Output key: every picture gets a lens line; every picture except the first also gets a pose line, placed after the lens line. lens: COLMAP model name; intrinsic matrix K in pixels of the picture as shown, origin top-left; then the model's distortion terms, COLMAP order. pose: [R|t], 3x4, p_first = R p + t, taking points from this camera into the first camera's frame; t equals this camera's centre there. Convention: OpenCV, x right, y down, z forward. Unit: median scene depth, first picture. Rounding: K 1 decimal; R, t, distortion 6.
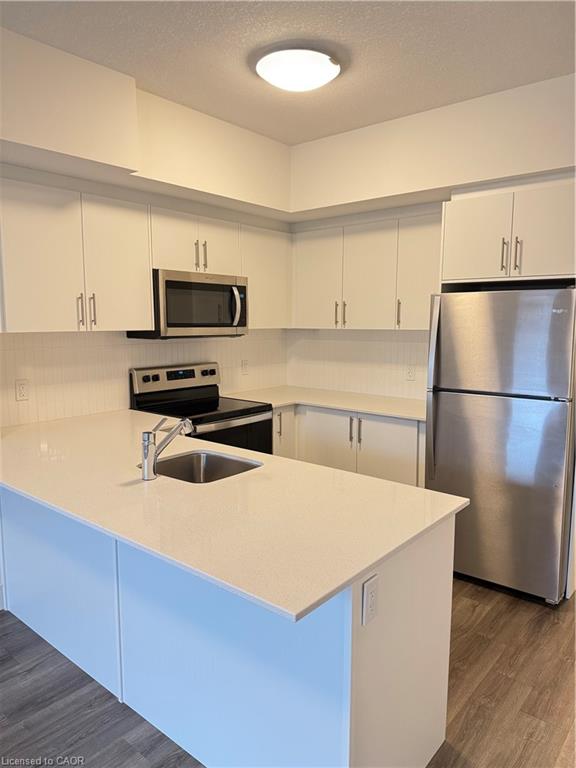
lens RADIAL K [[535.7, 0, 288.0], [0, 535.7, 384.0], [0, 0, 1]] dist [0.032792, -0.000271]
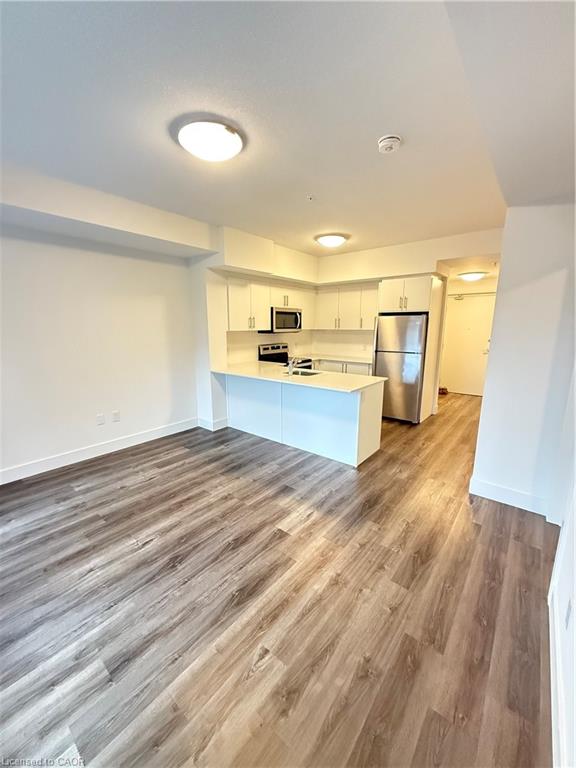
lens RADIAL K [[308.4, 0, 288.0], [0, 308.4, 384.0], [0, 0, 1]] dist [-0.000692, -0.000086]
pose [[0.999836, -0.004951, 0.017418, -0.182794], [0.003725, 0.997561, 0.069698, 0.057387], [-0.017721, -0.069622, 0.997416, -0.520019]]
